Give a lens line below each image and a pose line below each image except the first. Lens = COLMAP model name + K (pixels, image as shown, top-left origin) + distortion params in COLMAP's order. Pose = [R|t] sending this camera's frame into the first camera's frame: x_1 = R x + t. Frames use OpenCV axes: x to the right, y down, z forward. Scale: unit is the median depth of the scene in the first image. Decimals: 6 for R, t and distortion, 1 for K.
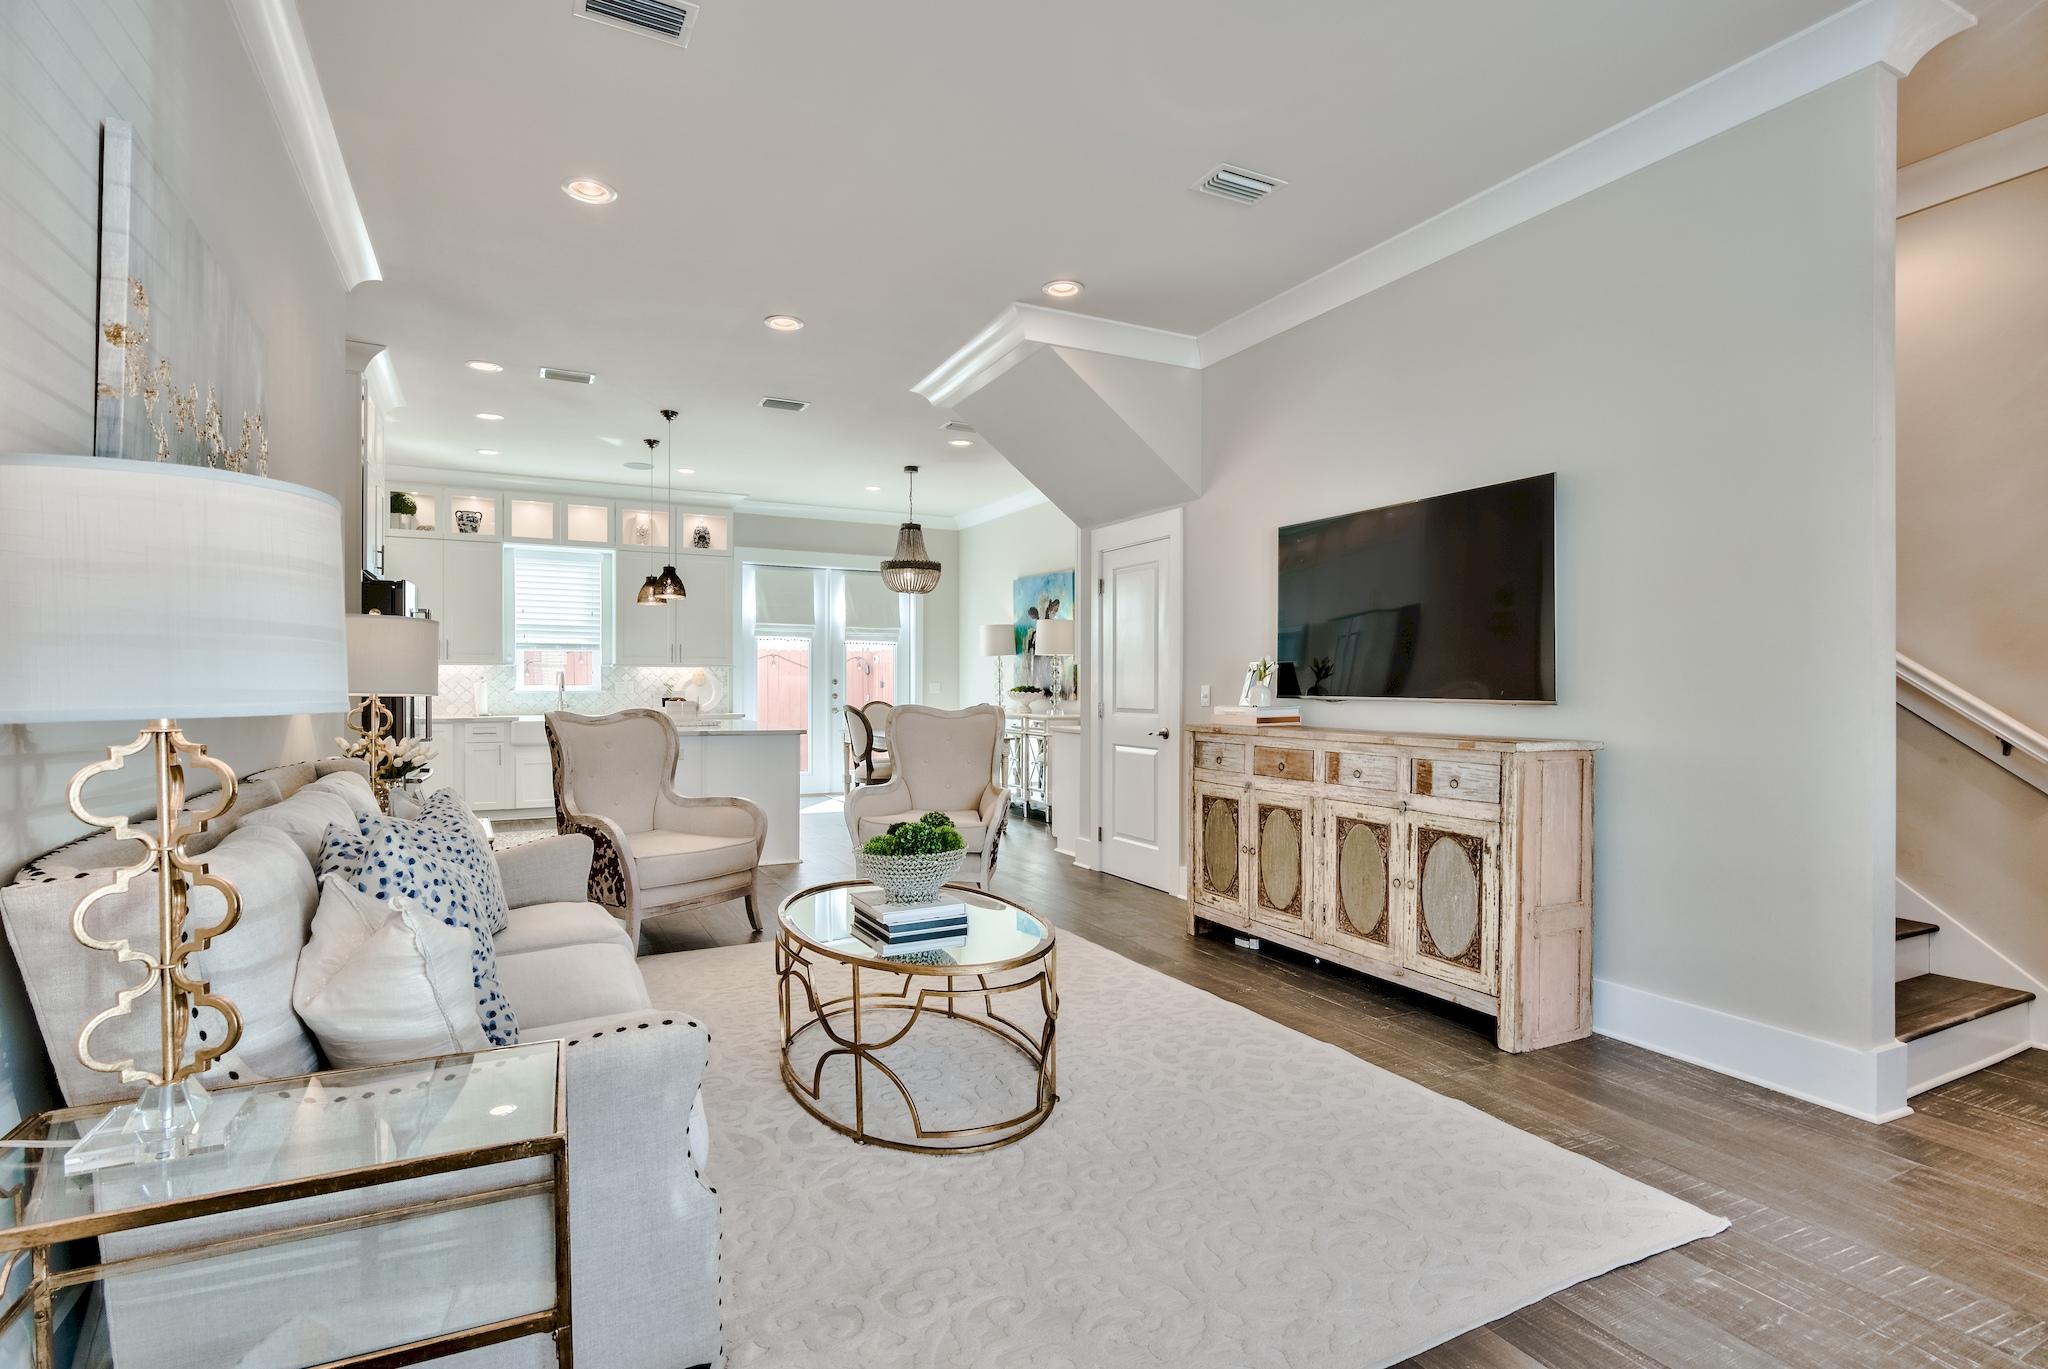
lens RADIAL K [[997.6, 0, 1029.5], [0, 997.6, 678.0], [0, 0, 1]] dist [-0.004384, 0.000614]
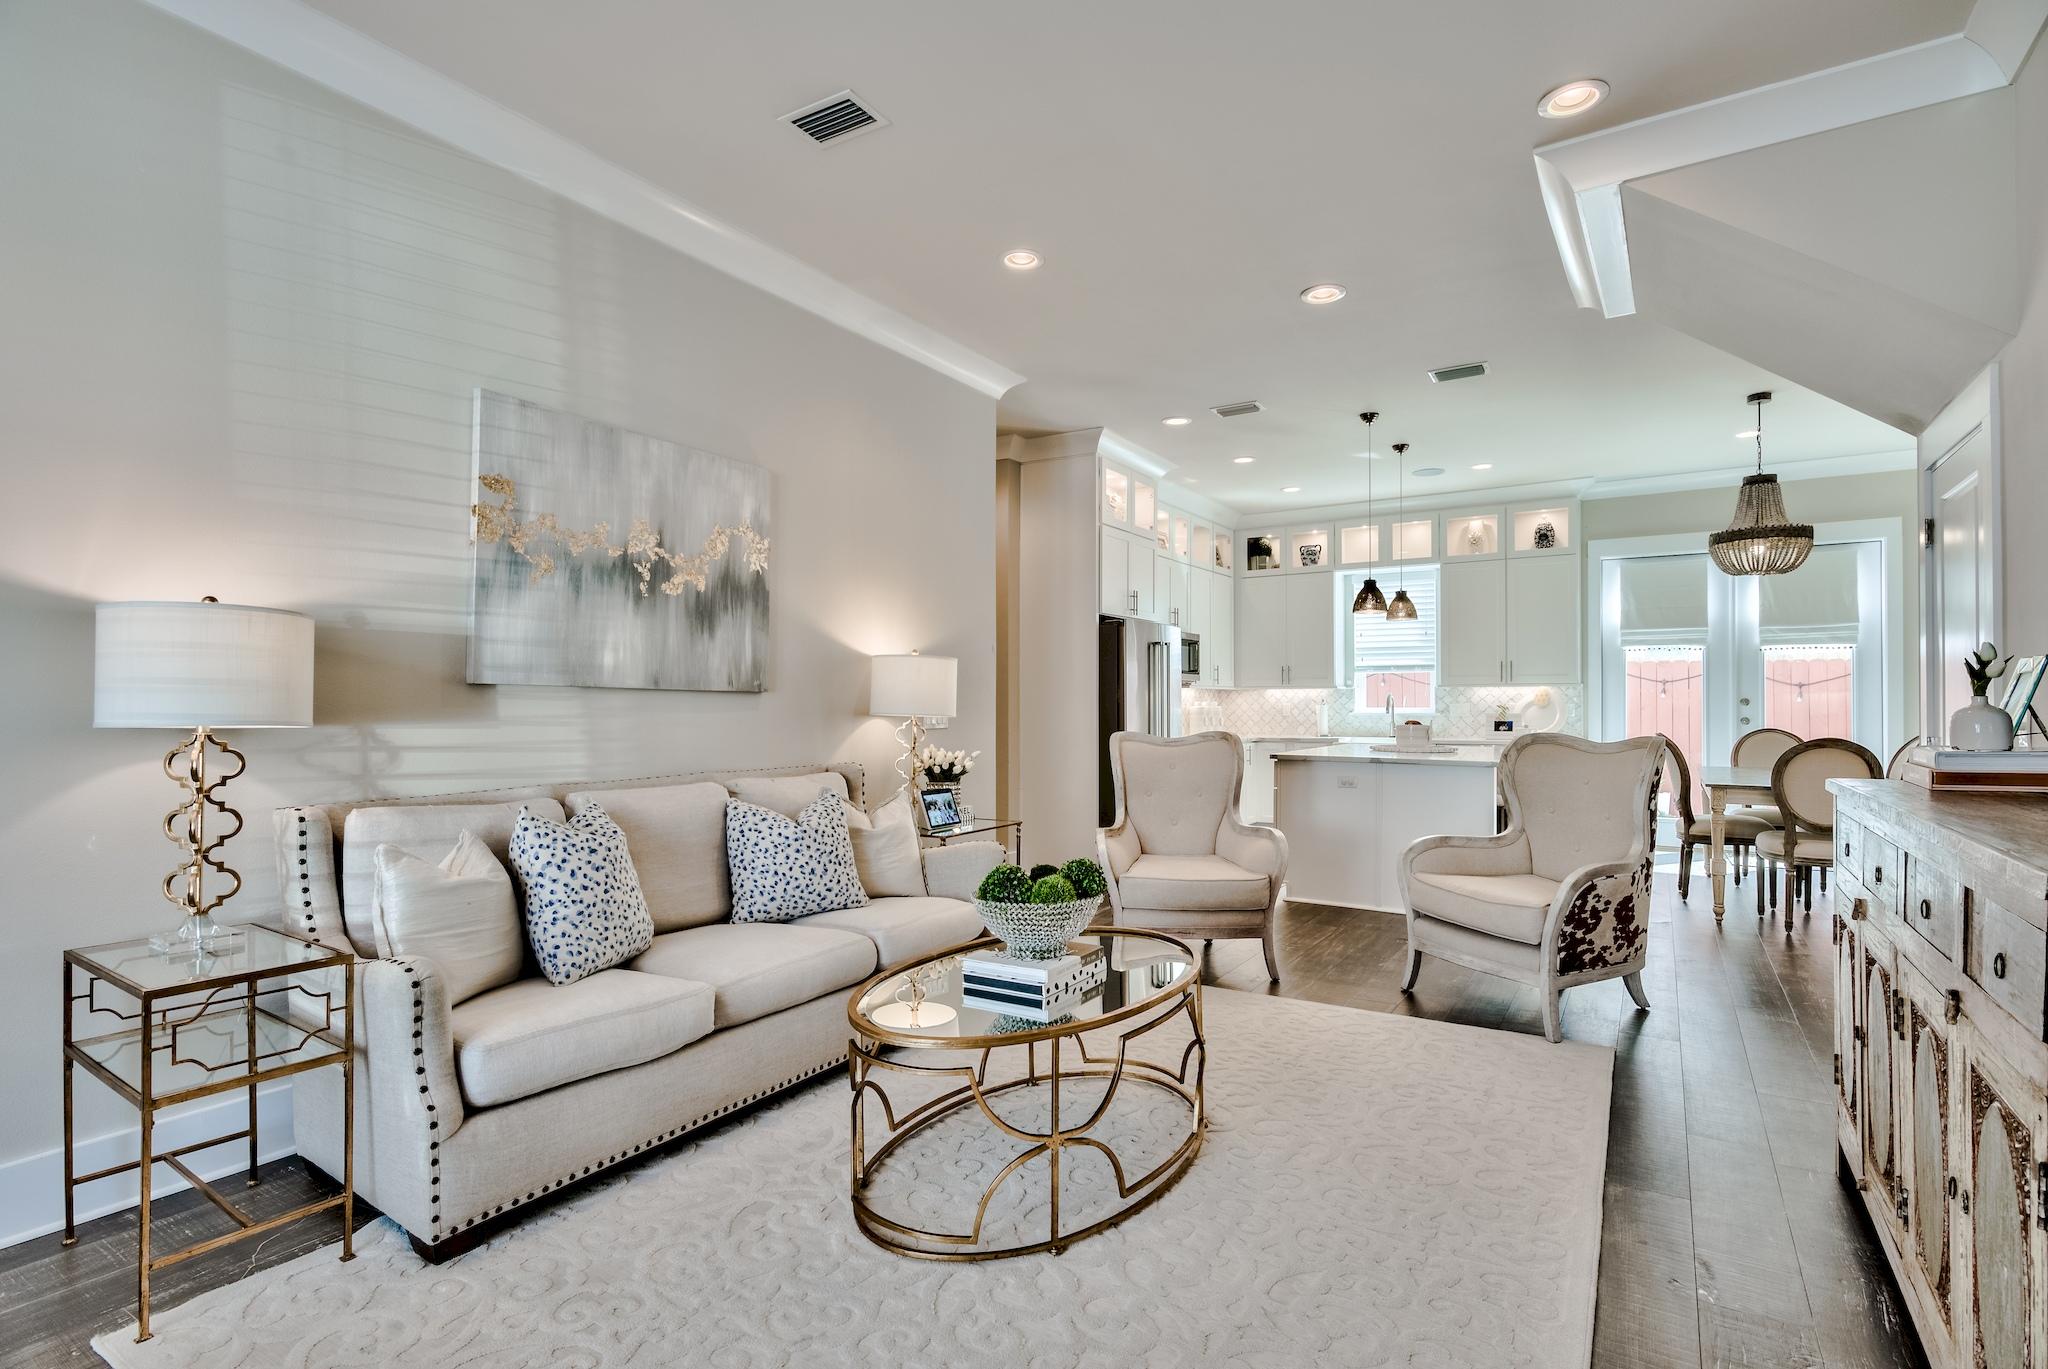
lens RADIAL K [[997.6, 0, 1034.3], [0, 997.6, 700.4], [0, 0, 1]] dist [-0.004384, 0.000614]
pose [[0.502774, -0.006125, -0.864396, 0.310555], [0.009217, 0.999956, -0.001725, -0.000242], [0.864369, -0.007100, 0.502808, 0.272054]]
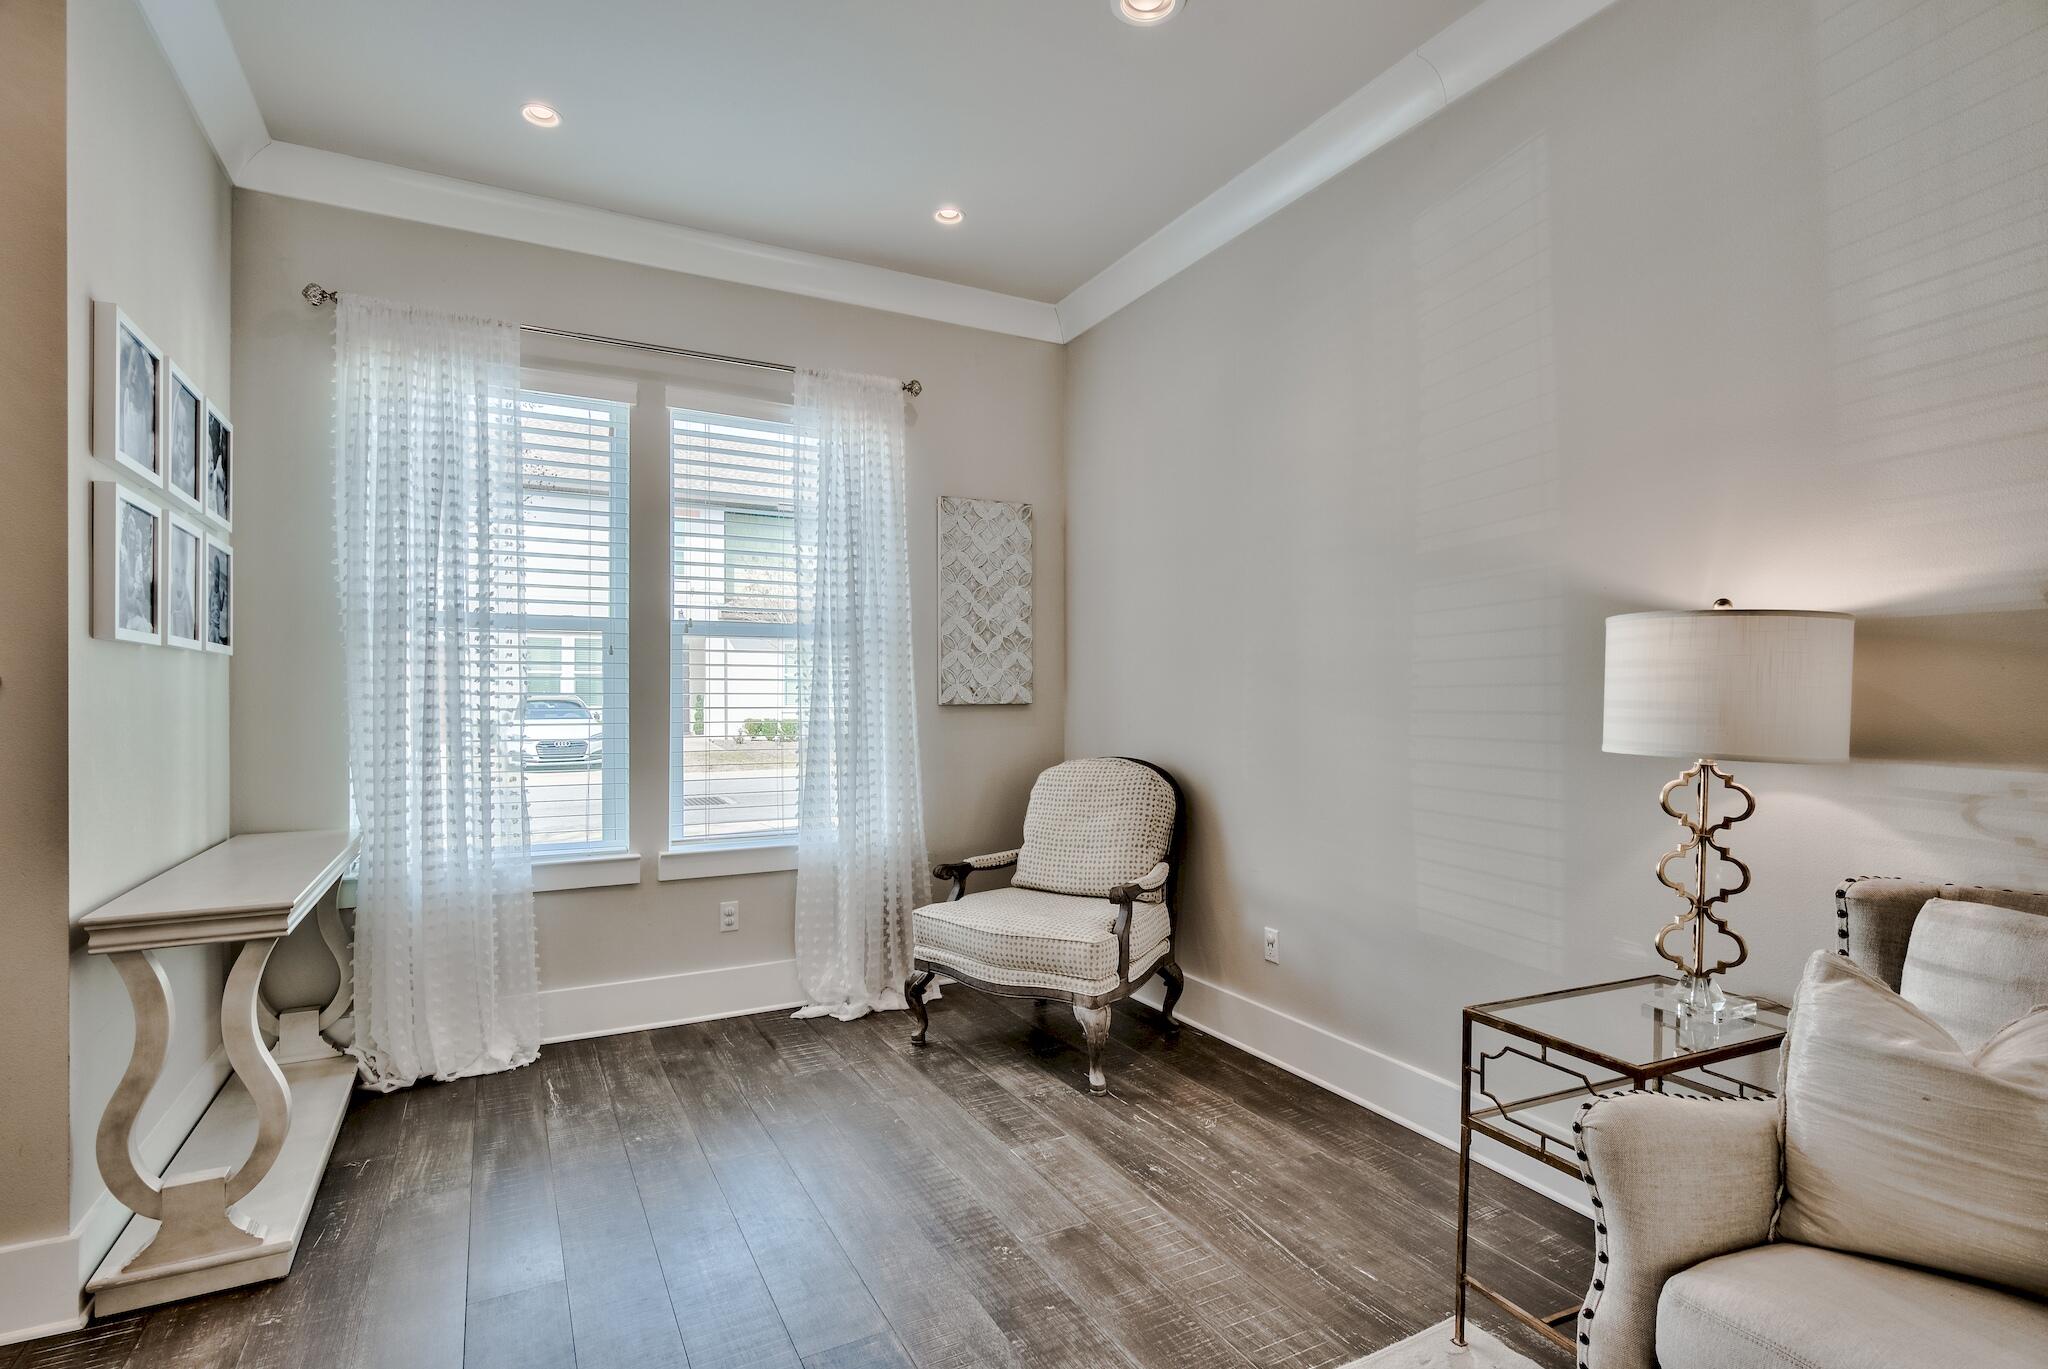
lens RADIAL K [[997.6, 0, 1014.7], [0, 997.6, 686.3], [0, 0, 1]] dist [-0.004384, 0.000614]
pose [[-0.999997, -0.002390, 0.000622, 0.056270], [-0.002399, 0.999886, -0.014883, -0.010041], [-0.000587, -0.014885, -0.999889, 0.498075]]
